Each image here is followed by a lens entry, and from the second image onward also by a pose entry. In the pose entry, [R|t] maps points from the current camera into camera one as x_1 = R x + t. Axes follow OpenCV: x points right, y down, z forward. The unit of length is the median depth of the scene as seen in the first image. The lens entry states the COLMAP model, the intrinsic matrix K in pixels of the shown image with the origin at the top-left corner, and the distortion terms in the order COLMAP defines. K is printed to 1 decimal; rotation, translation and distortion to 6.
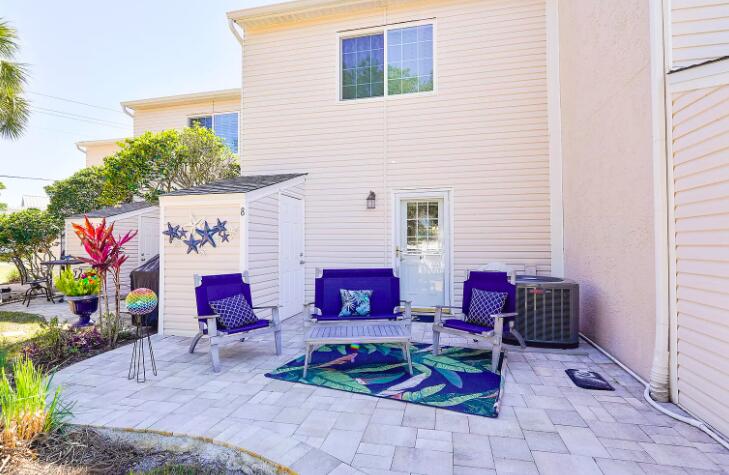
lens RADIAL K [[342.1, 0, 364.5], [0, 342.1, 237.5], [0, 0, 1]] dist [0.000835, 0.000105]
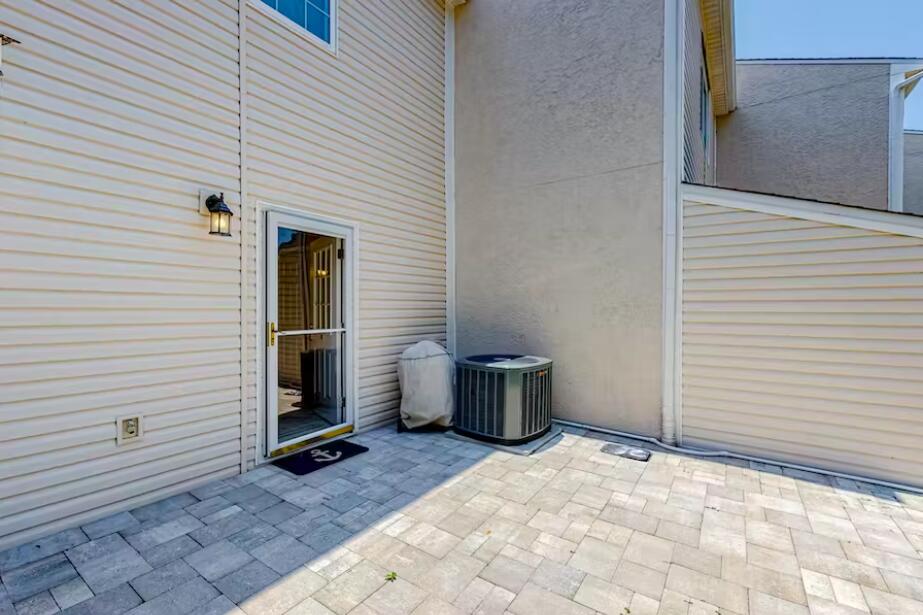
lens RADIAL K [[408.3, 0, 461.5], [0, 408.3, 307.5], [0, 0, 1]] dist [0.001295, 0.000182]
pose [[0.354912, 0.003455, 0.934893, -0.643060], [-0.021685, 0.999755, 0.004538, -0.009893], [-0.934648, -0.021884, 0.354900, 1.012648]]
